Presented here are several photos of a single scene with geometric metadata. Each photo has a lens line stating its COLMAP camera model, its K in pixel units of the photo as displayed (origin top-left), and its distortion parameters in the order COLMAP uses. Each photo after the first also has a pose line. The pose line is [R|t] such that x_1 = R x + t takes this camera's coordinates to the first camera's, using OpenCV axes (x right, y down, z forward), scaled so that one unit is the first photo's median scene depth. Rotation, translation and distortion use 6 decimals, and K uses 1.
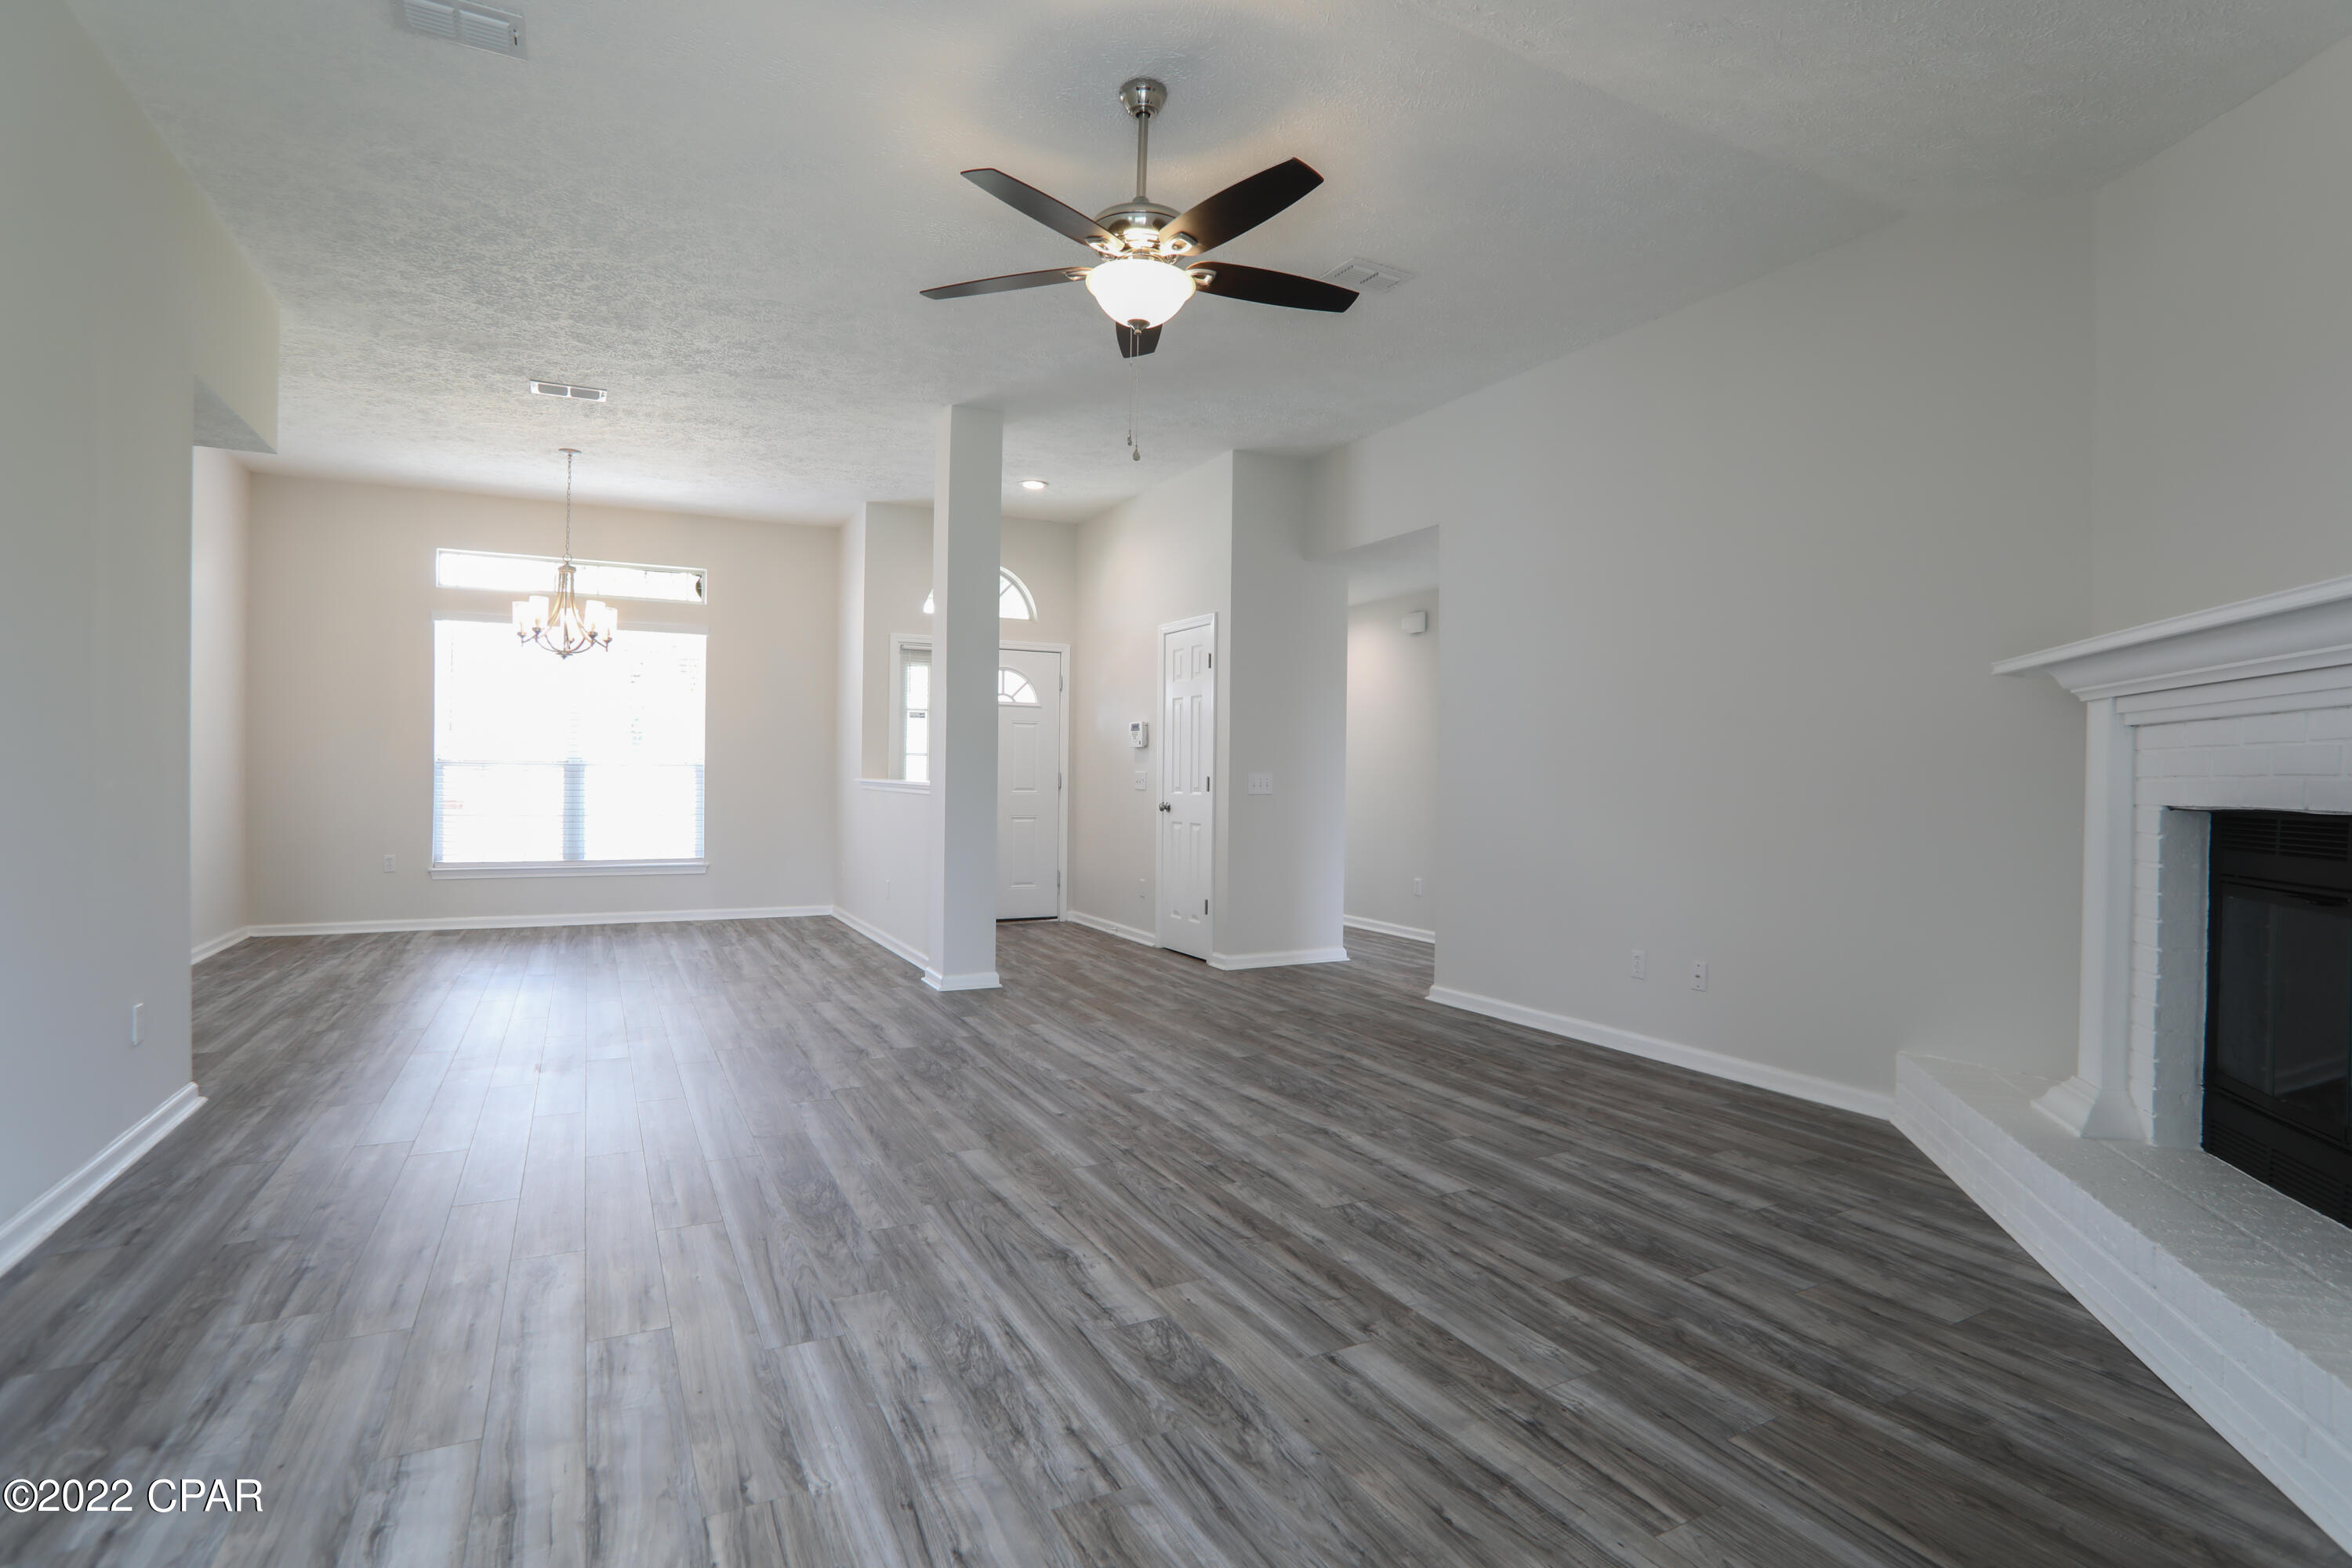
lens RADIAL K [[1145.6, 0, 1163.9], [0, 1145.6, 780.6], [0, 0, 1]] dist [-0.047145, 0.000024]
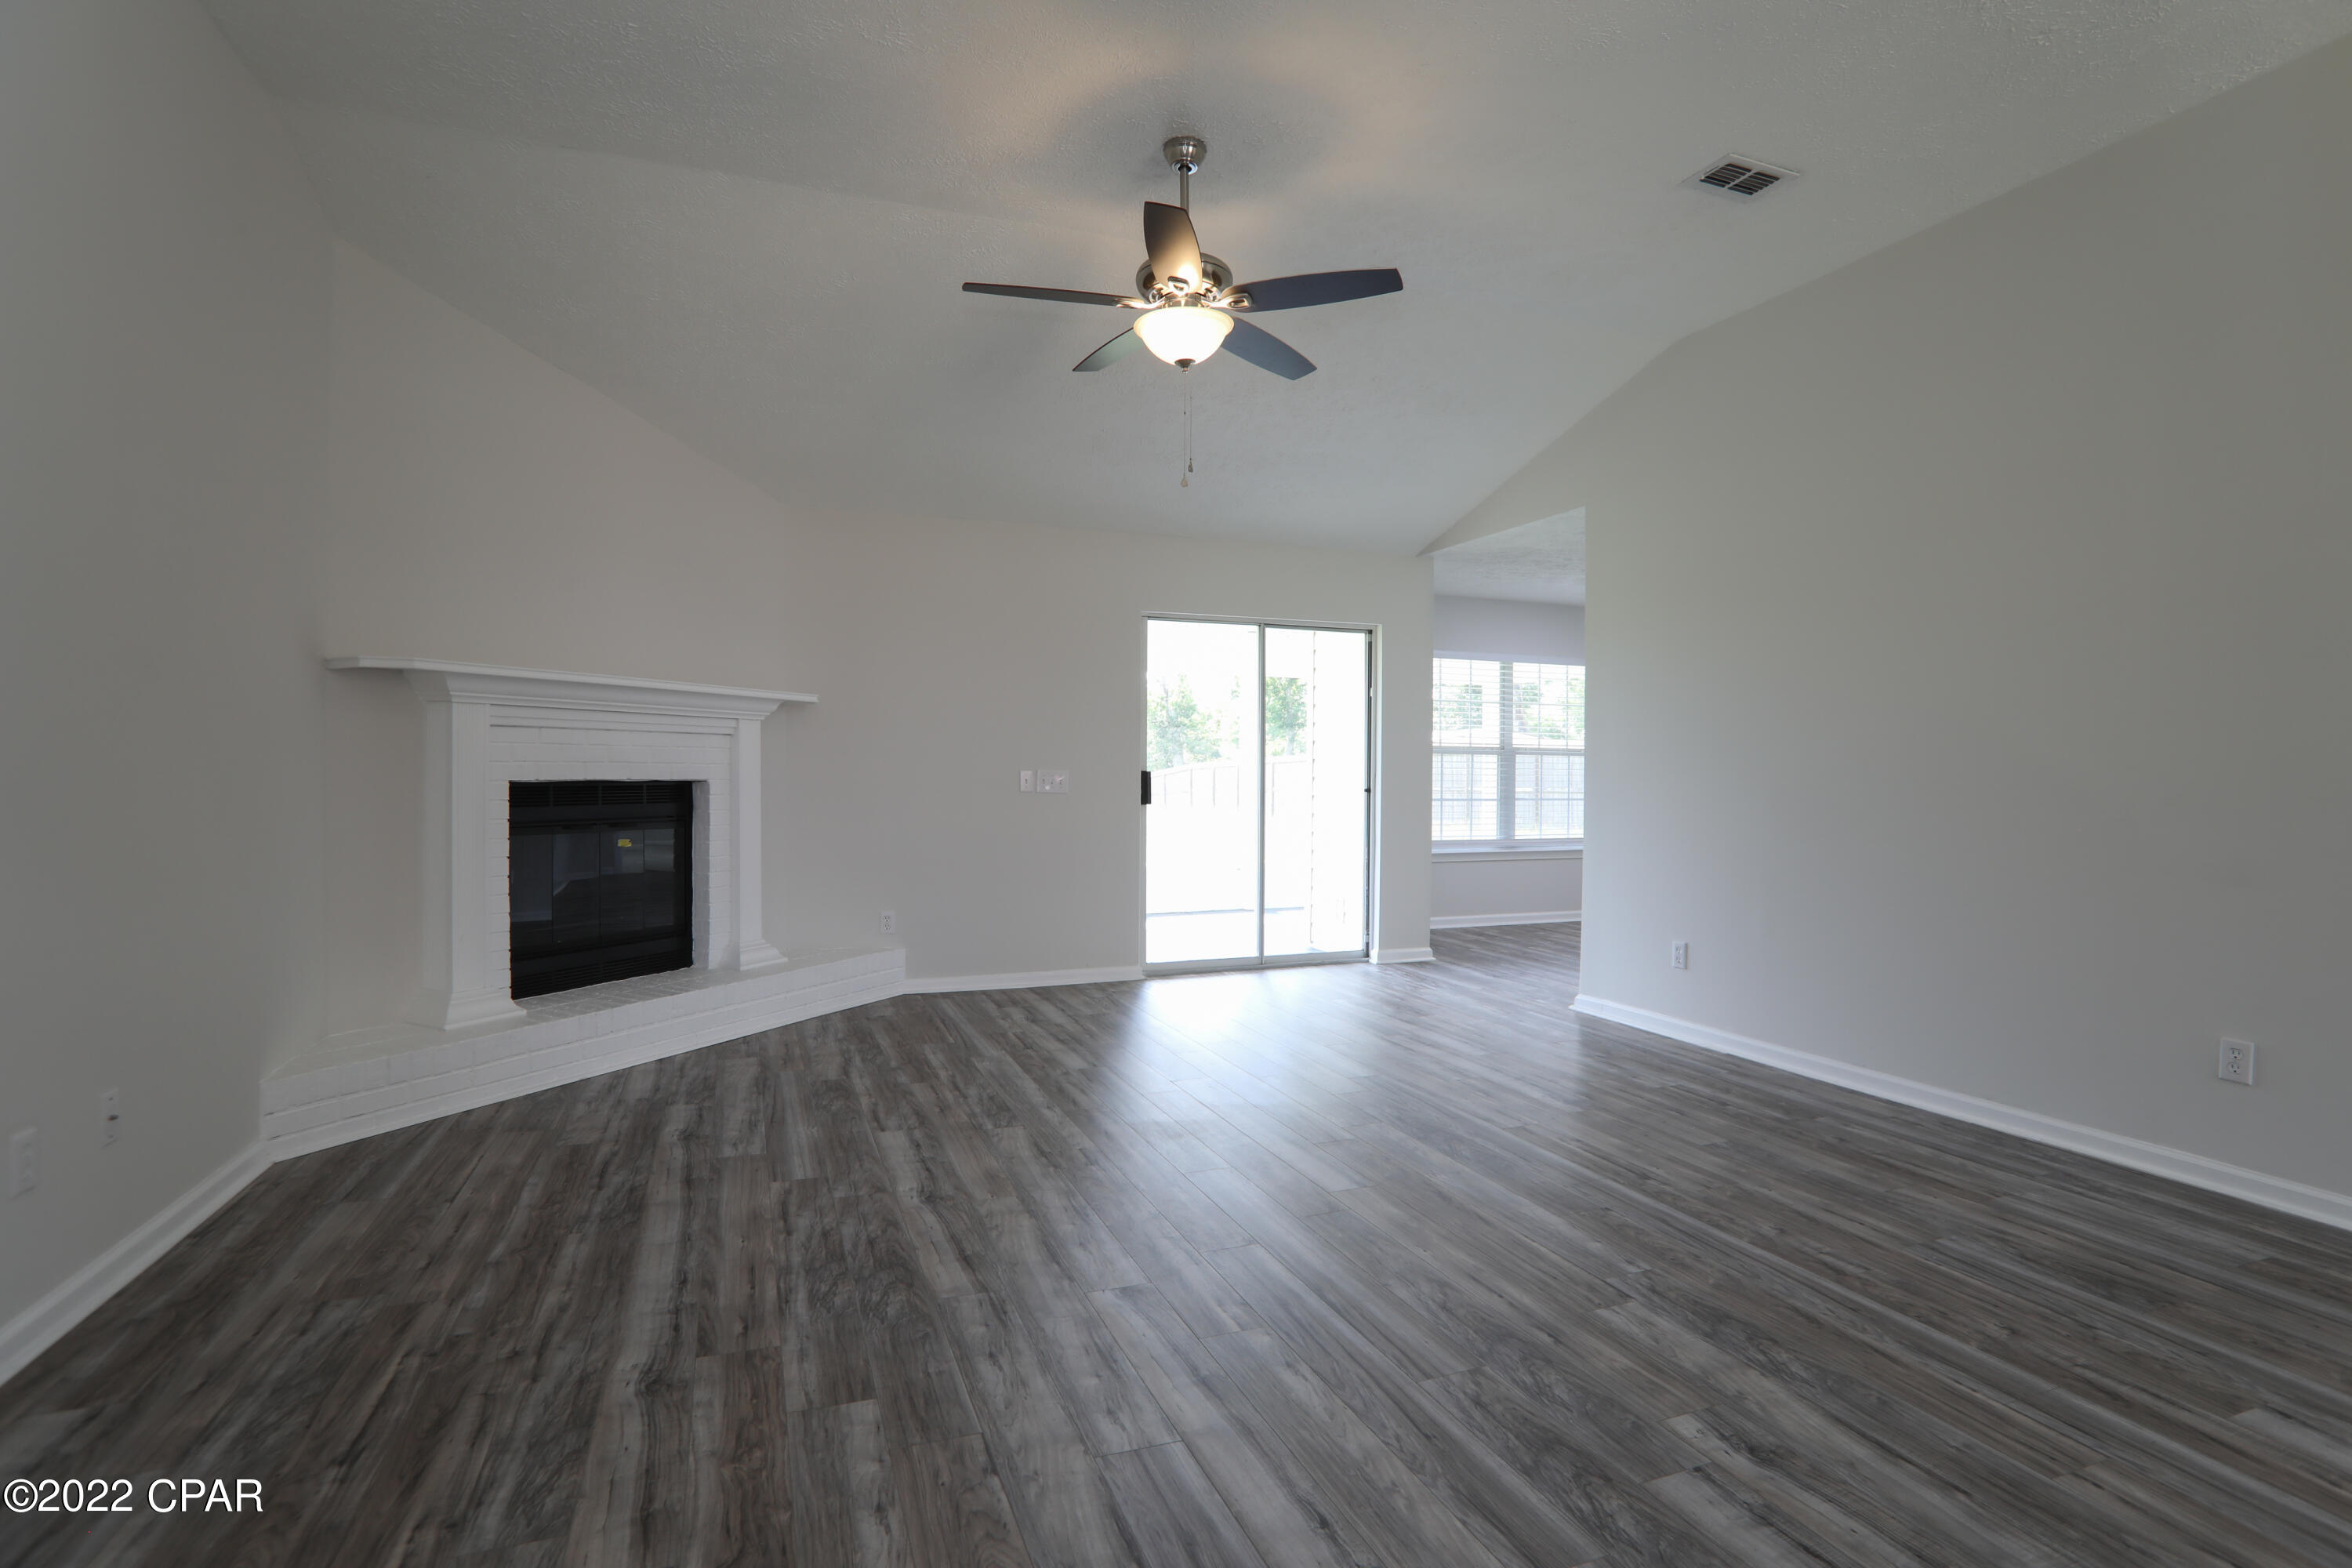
lens RADIAL K [[1145.6, 0, 1167.6], [0, 1145.6, 776.9], [0, 0, 1]] dist [-0.047145, 0.000024]
pose [[-0.993400, -0.019258, 0.113072, -0.130230], [-0.018504, 0.999799, 0.007714, -0.009632], [-0.113198, 0.005571, -0.993557, 1.978233]]
